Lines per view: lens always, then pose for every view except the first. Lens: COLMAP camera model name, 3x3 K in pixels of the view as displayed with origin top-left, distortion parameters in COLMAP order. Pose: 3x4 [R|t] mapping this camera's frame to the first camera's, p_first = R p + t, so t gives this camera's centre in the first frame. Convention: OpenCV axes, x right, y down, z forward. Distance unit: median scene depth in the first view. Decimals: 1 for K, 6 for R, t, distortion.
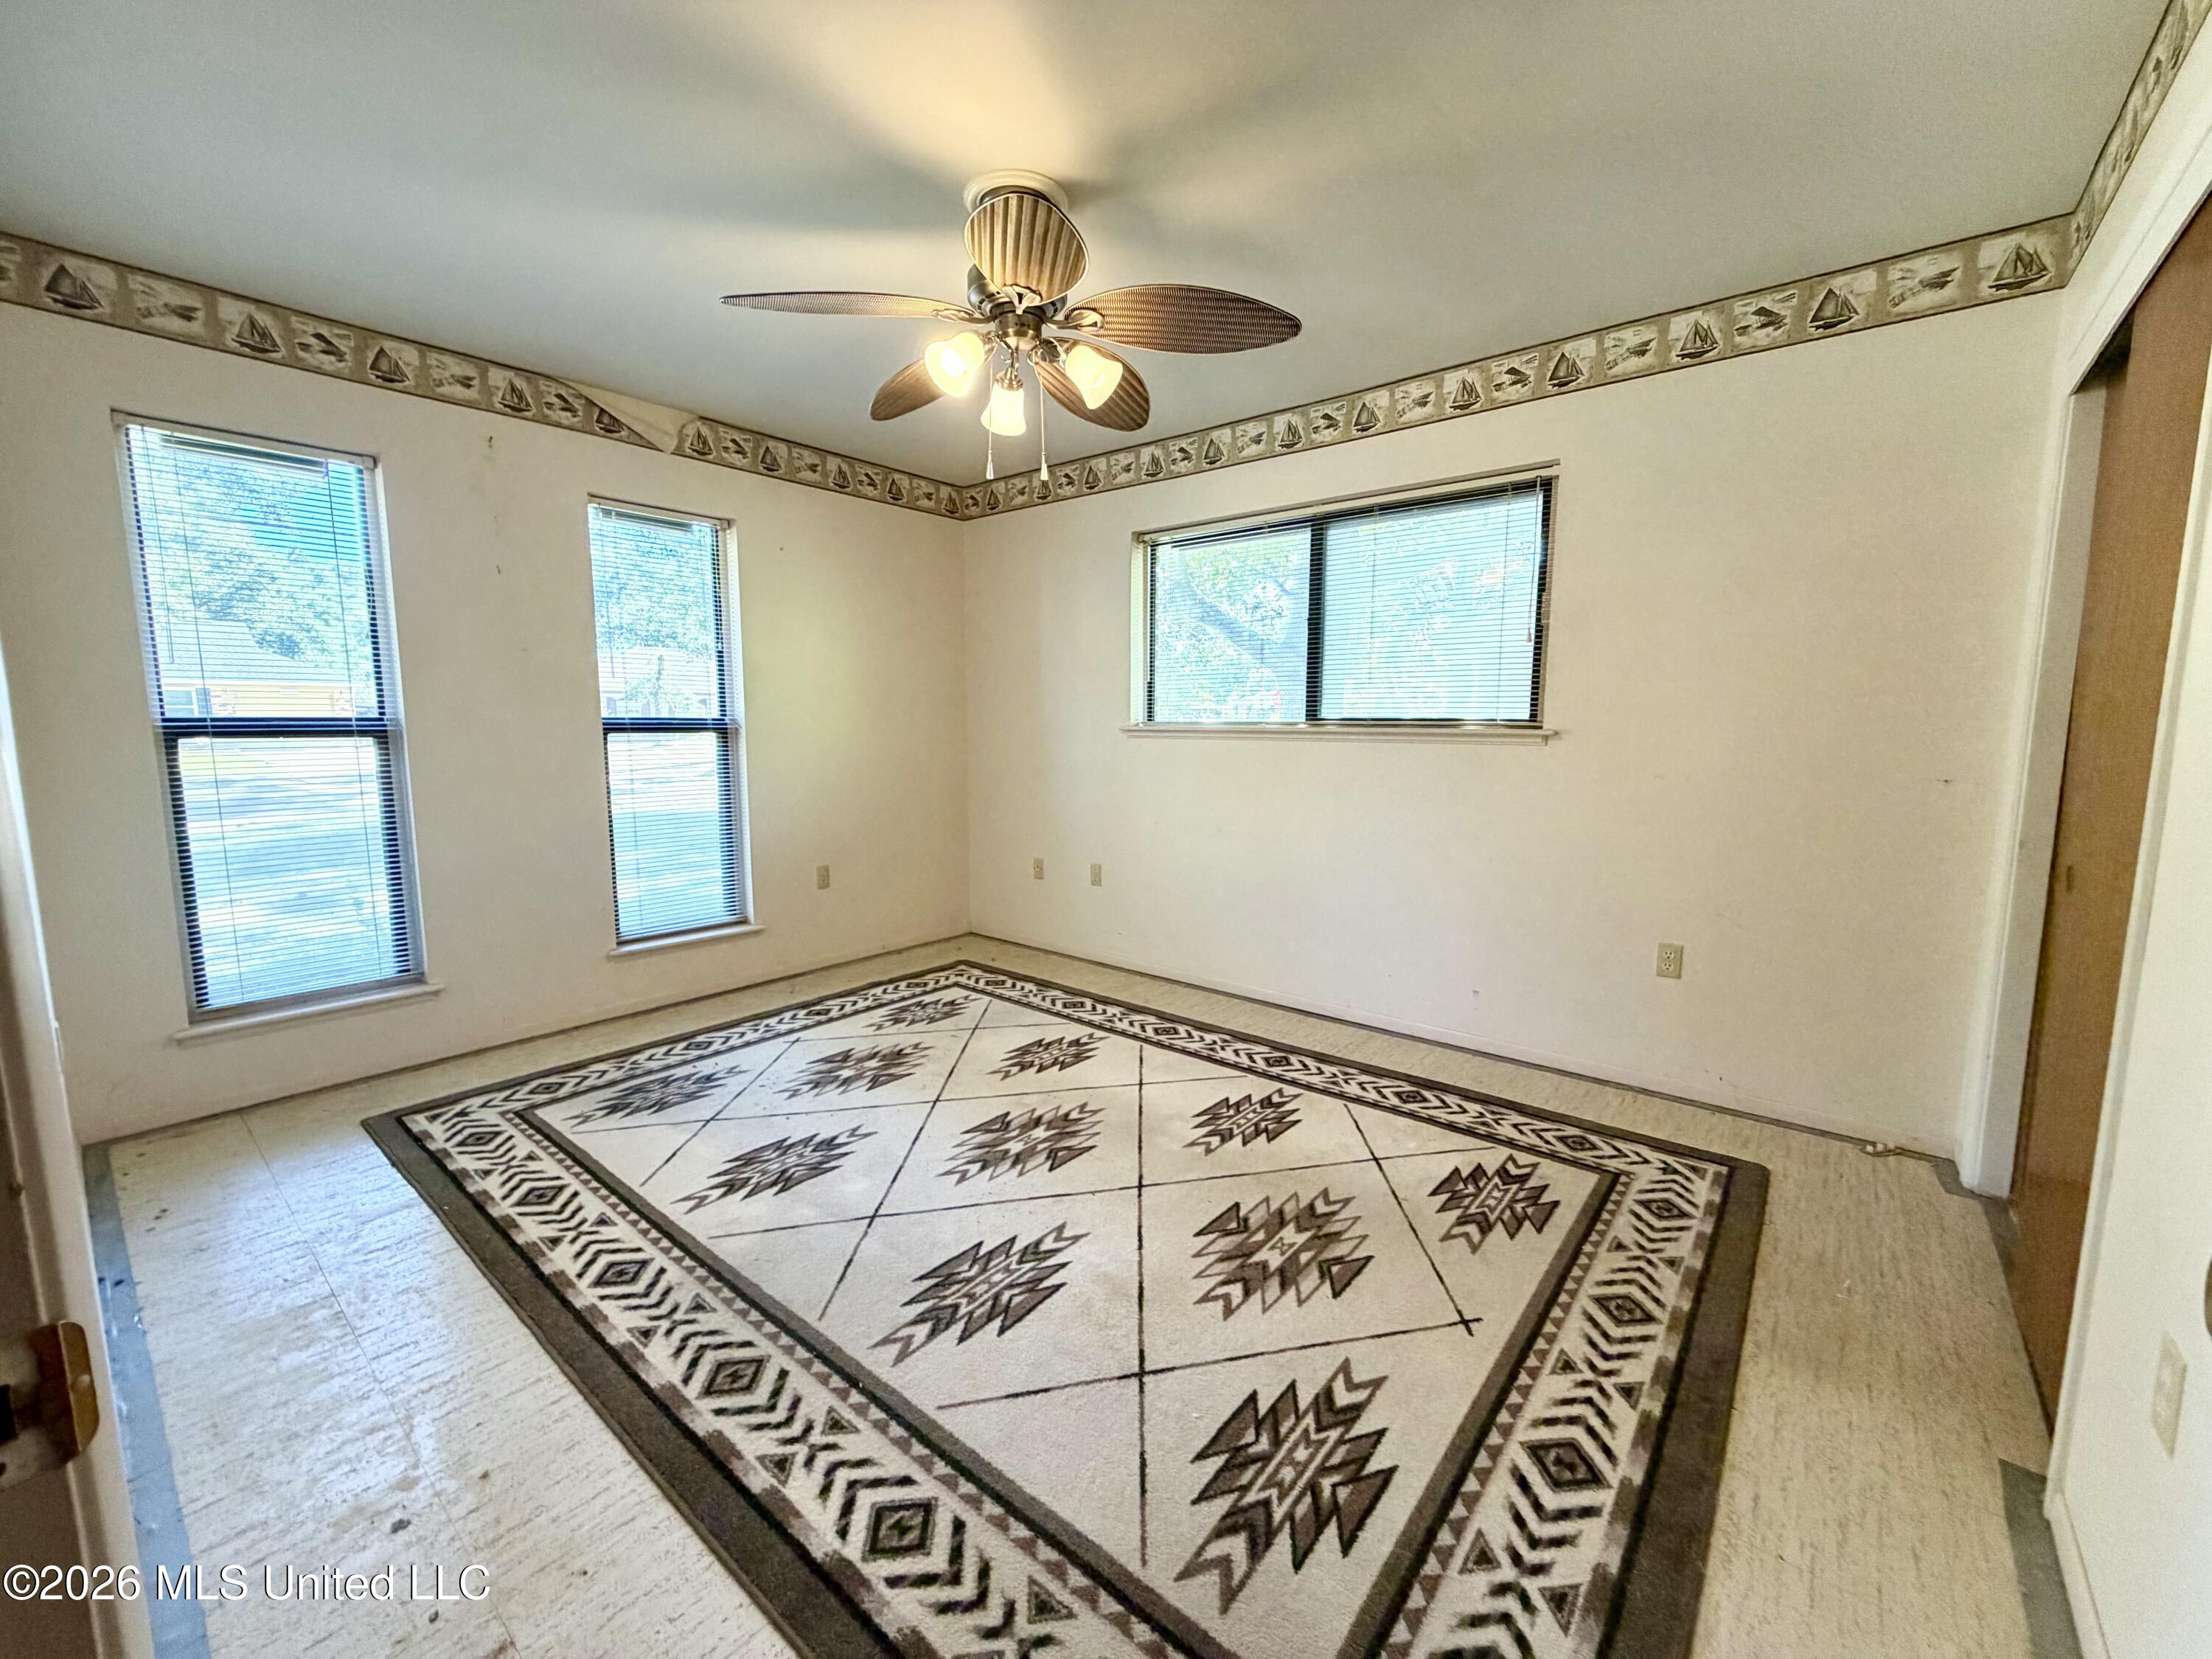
lens RADIAL K [[885.0, 0, 1098.8], [0, 885.0, 837.0], [0, 0, 1]] dist [-0.001259, 0.000688]
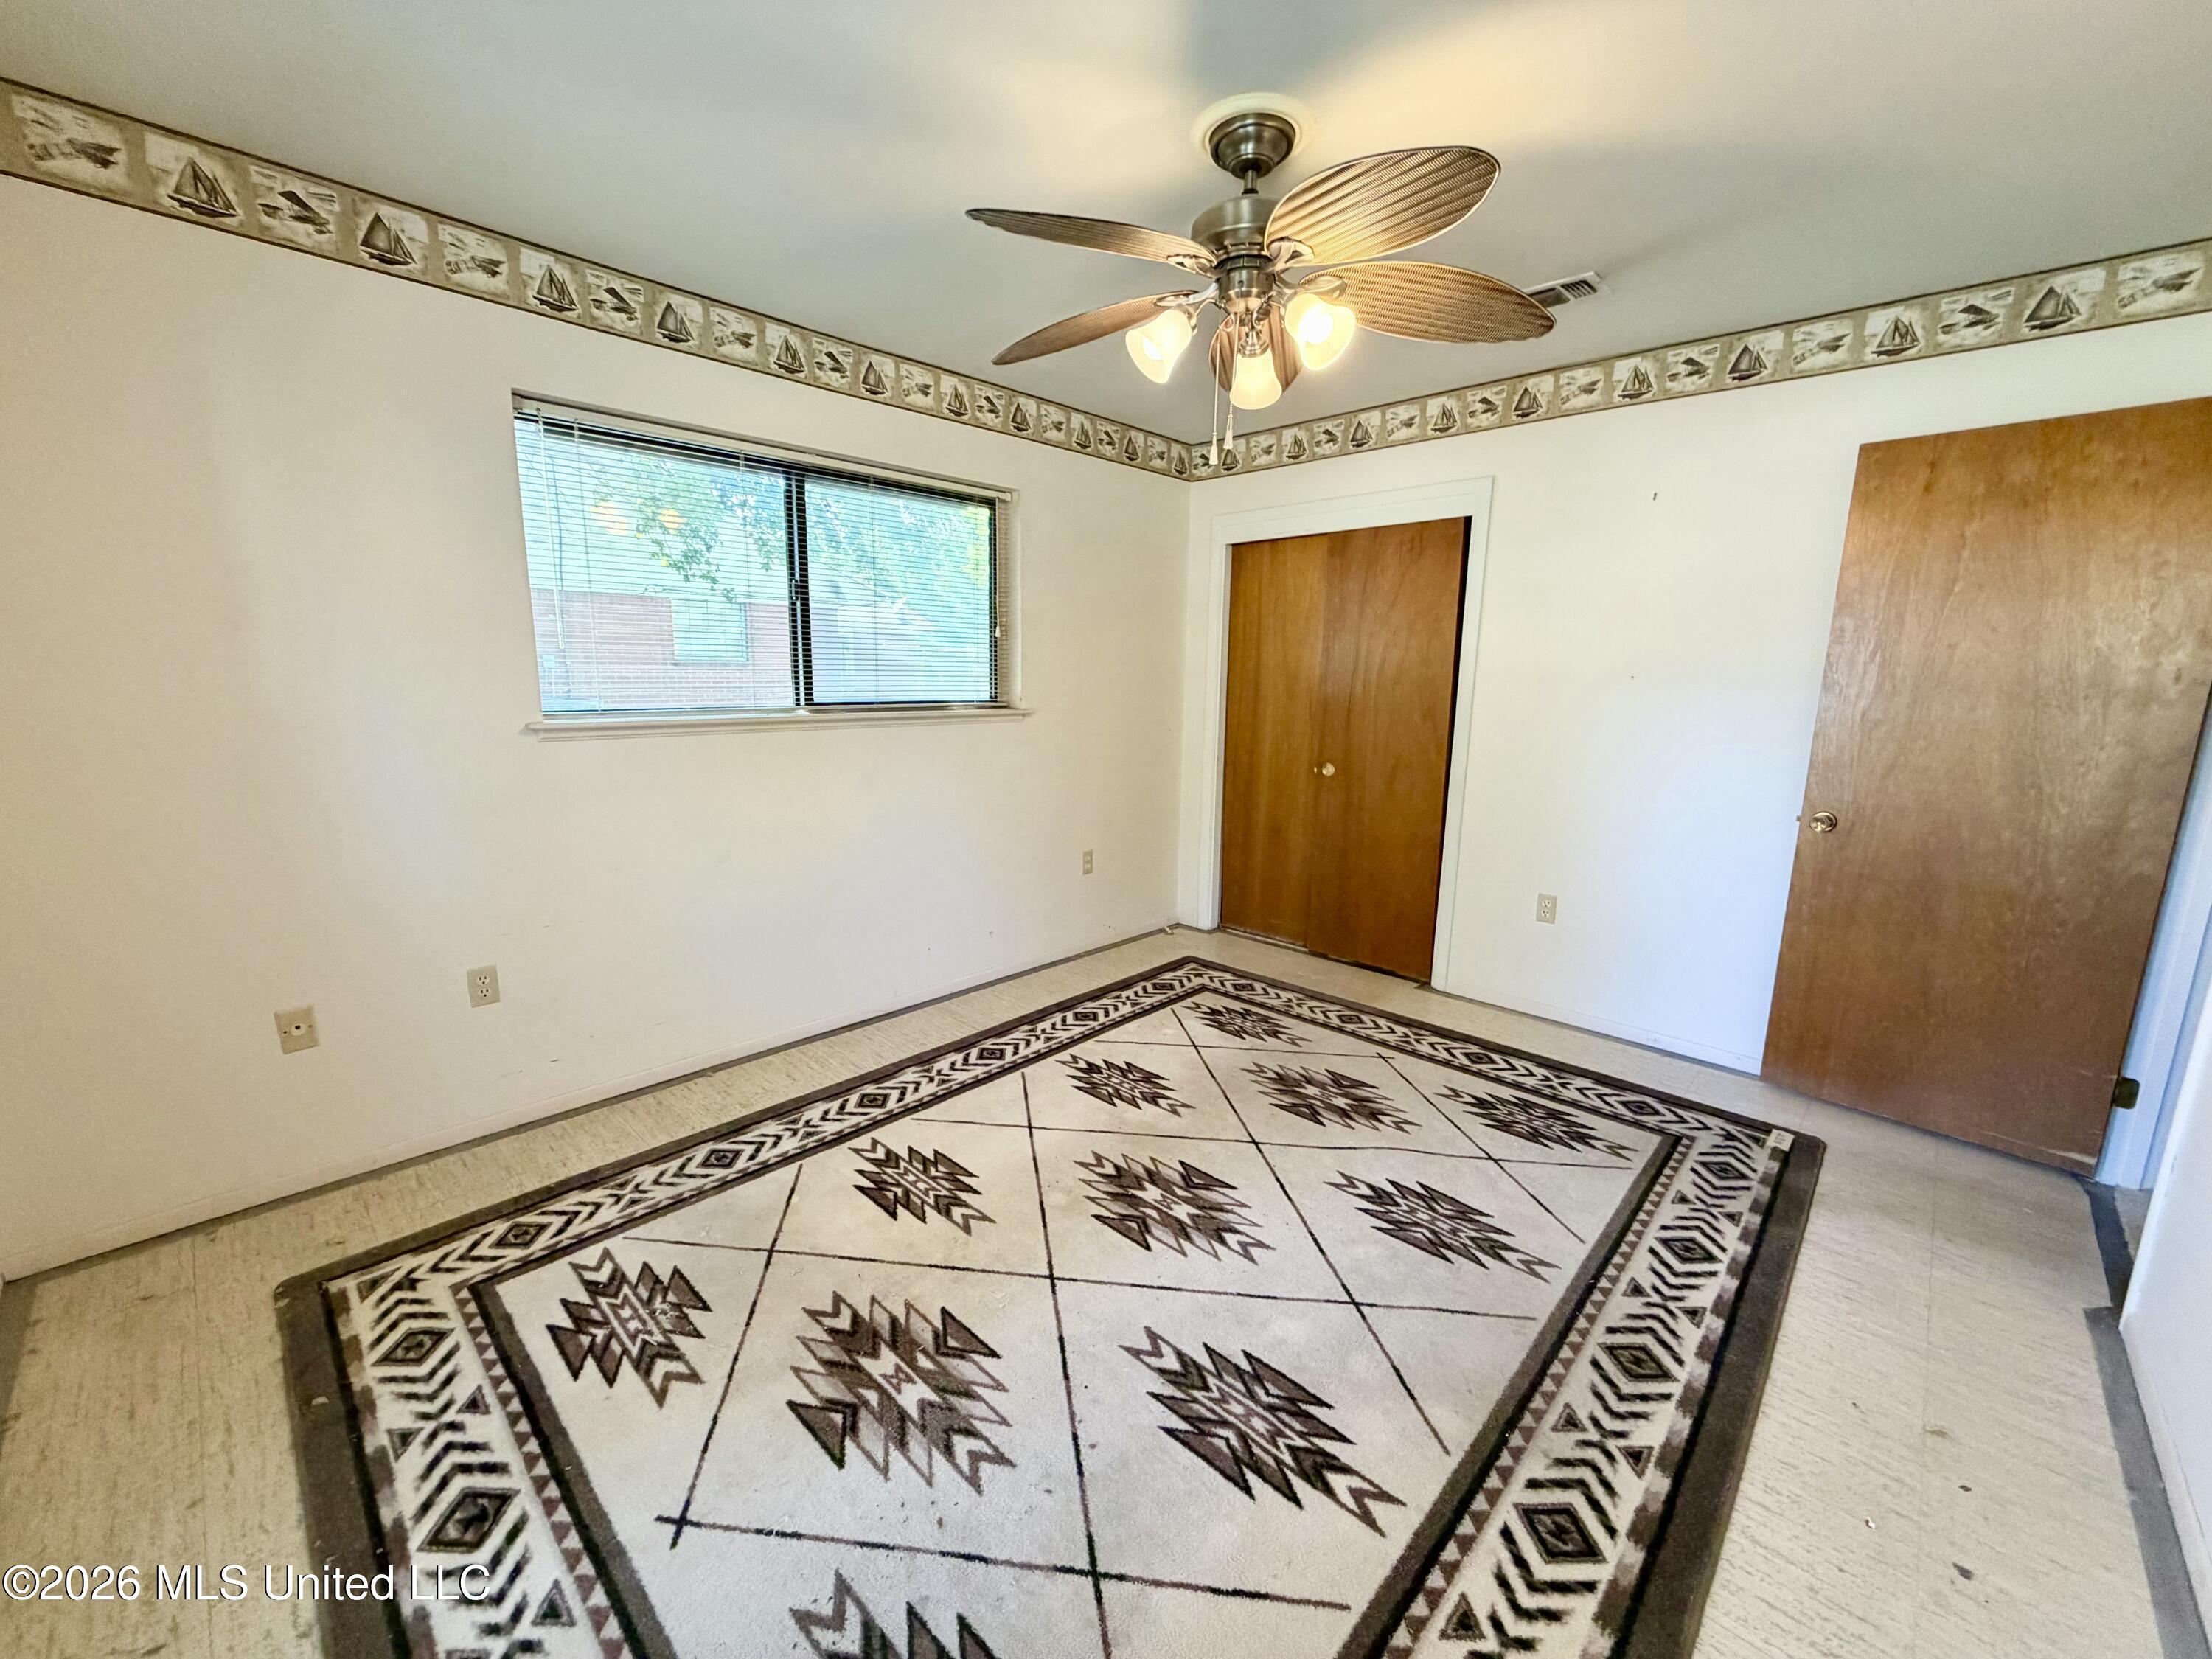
lens RADIAL K [[885.0, 0, 1102.2], [0, 885.0, 830.0], [0, 0, 1]] dist [-0.001259, 0.000688]
pose [[0.065432, -0.182850, 0.980961, -0.853712], [0.115080, 0.977891, 0.174601, -0.180425], [-0.991199, 0.101465, 0.085028, 0.909249]]
